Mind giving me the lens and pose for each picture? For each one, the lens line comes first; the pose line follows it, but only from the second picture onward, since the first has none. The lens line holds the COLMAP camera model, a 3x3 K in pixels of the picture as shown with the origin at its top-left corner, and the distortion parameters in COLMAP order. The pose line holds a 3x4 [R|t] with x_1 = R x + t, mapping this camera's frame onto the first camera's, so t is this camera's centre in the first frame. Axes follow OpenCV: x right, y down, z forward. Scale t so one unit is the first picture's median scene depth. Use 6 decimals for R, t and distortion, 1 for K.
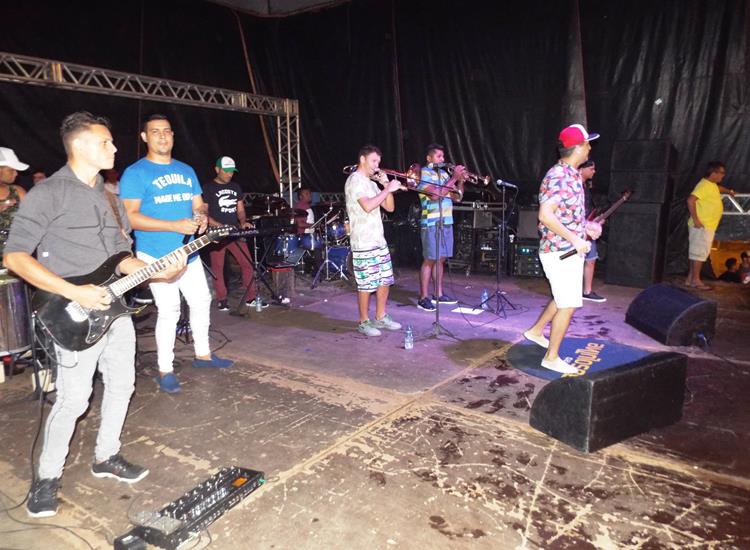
lens RADIAL K [[553.8, 0, 375.7], [0, 553.8, 275.3], [0, 0, 1]] dist [-0.013813, 0.020797]
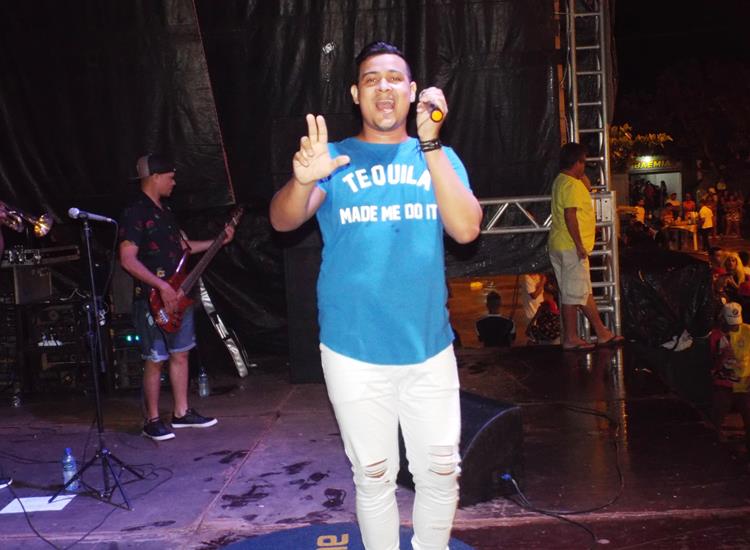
lens RADIAL K [[975.4, 0, 379.0], [0, 975.4, 276.0], [0, 0, 1]] dist [-0.008975, 0.000000]
pose [[0.846819, -0.103449, 0.521725, 0.007993], [0.142537, 0.989163, -0.035220, -0.038347], [-0.512427, 0.104190, 0.852387, 0.138685]]
